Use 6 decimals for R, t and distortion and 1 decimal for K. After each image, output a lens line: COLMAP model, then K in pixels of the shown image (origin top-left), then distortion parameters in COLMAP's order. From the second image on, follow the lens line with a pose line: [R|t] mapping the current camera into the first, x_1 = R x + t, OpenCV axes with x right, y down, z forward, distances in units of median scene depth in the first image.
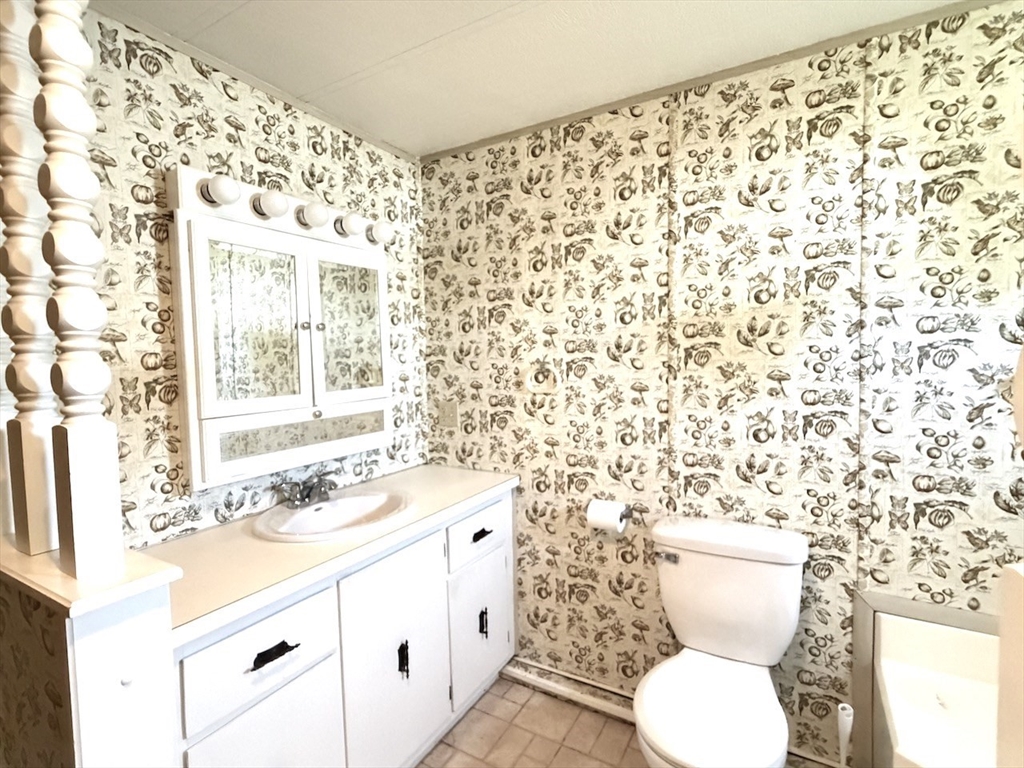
lens RADIAL K [[500.1, 0, 512.0], [0, 500.1, 384.0], [0, 0, 1]] dist [0.005557, -0.001755]
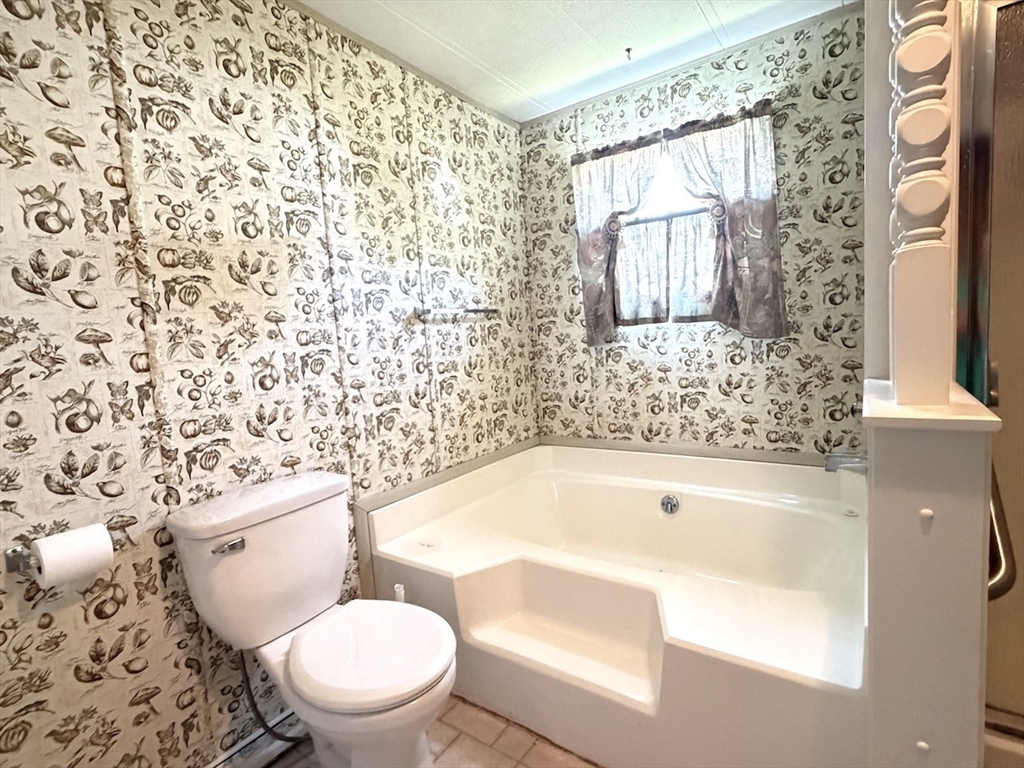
lens RADIAL K [[500.1, 0, 512.0], [0, 500.1, 384.0], [0, 0, 1]] dist [0.005557, -0.001755]
pose [[0.080715, -0.077825, 0.993694, -0.383646], [0.118913, 0.990579, 0.067922, 0.096555], [-0.989619, 0.112680, 0.089209, 0.470097]]
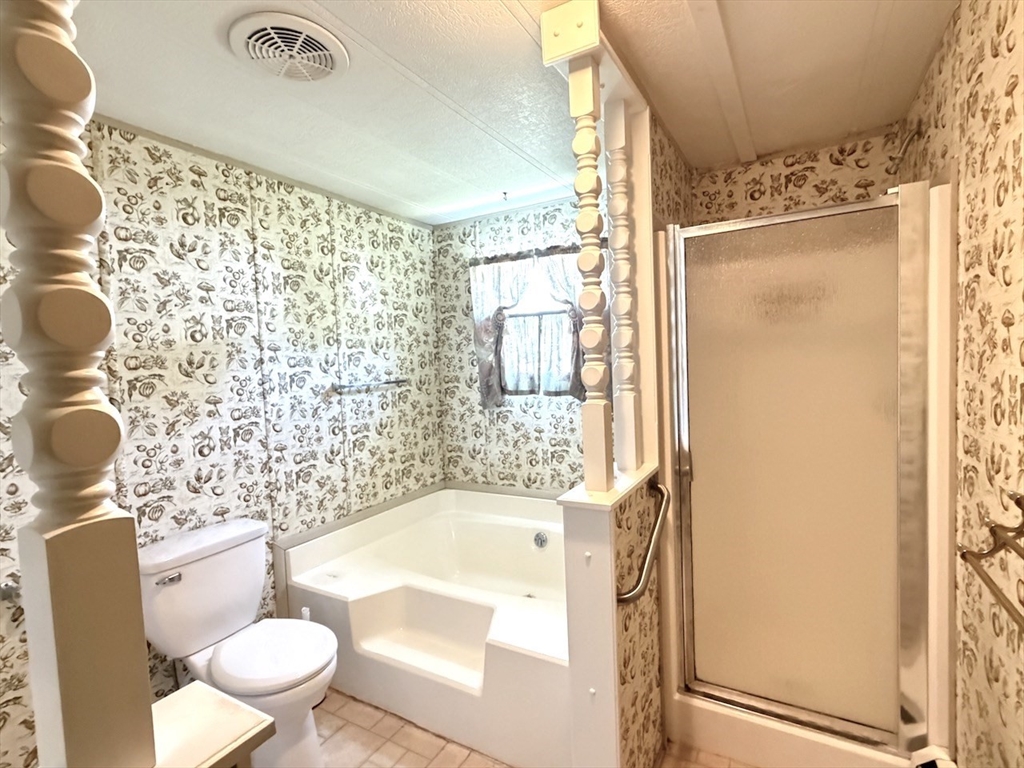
lens RADIAL K [[500.1, 0, 512.0], [0, 500.1, 384.0], [0, 0, 1]] dist [0.005557, -0.001755]
pose [[-0.006511, -0.026931, 0.999616, -0.706927], [0.095576, 0.995044, 0.027430, -0.019517], [-0.995401, 0.095718, -0.003904, 0.253620]]
